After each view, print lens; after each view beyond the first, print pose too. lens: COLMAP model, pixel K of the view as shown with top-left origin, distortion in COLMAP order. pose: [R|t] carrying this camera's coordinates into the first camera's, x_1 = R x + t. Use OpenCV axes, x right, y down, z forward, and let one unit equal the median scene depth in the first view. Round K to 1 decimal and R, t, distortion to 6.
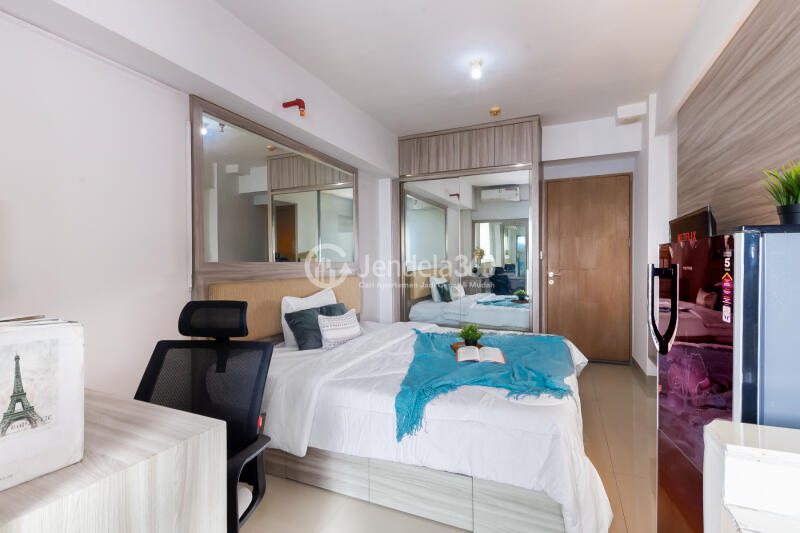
lens RADIAL K [[365.2, 0, 401.4], [0, 365.2, 270.8], [0, 0, 1]] dist [0.012679, -0.000598]
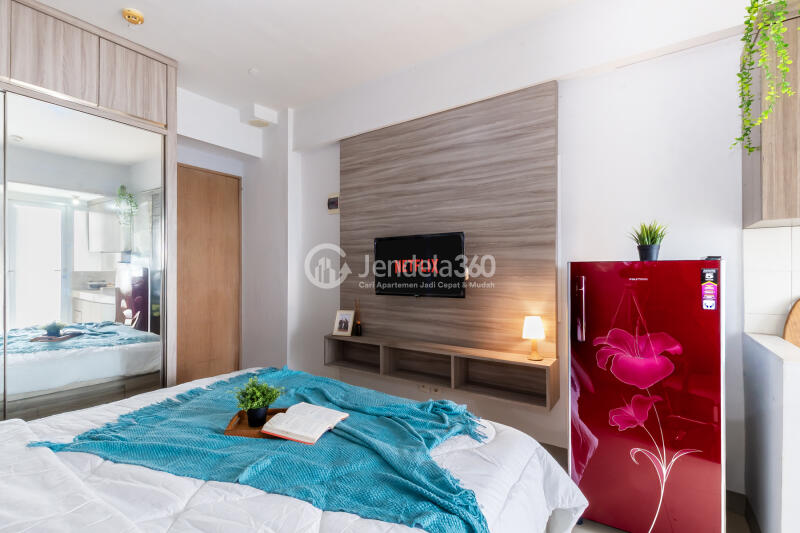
lens RADIAL K [[365.2, 0, 401.4], [0, 365.2, 270.8], [0, 0, 1]] dist [0.012679, -0.000598]
pose [[0.182201, 0.004415, 0.983251, -0.391761], [0.017727, 0.999813, -0.007775, -0.021887], [-0.983101, 0.018847, 0.182089, 0.757851]]
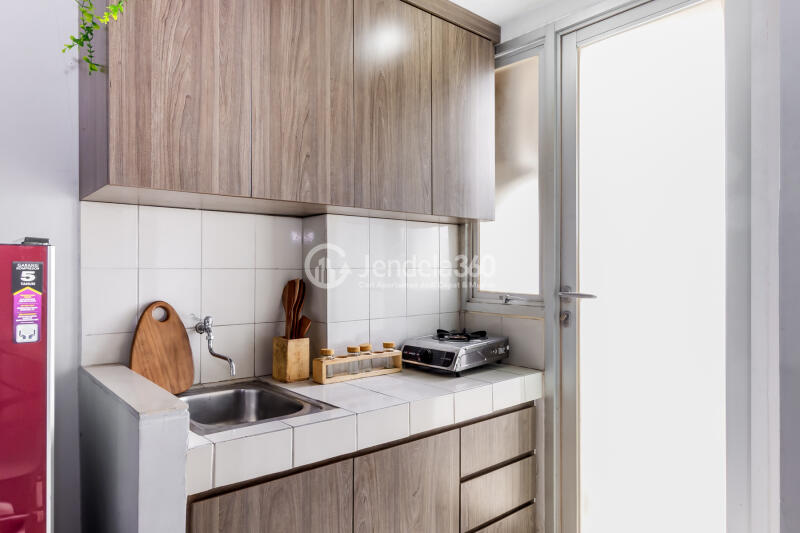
lens RADIAL K [[515.0, 0, 399.3], [0, 515.0, 273.4], [0, 0, 1]] dist [-0.001848, -0.000701]
pose [[-0.904591, 0.001537, 0.426278, -0.143529], [0.008837, 0.999846, 0.015149, -0.014601], [-0.426189, 0.017471, -0.904465, 0.612518]]
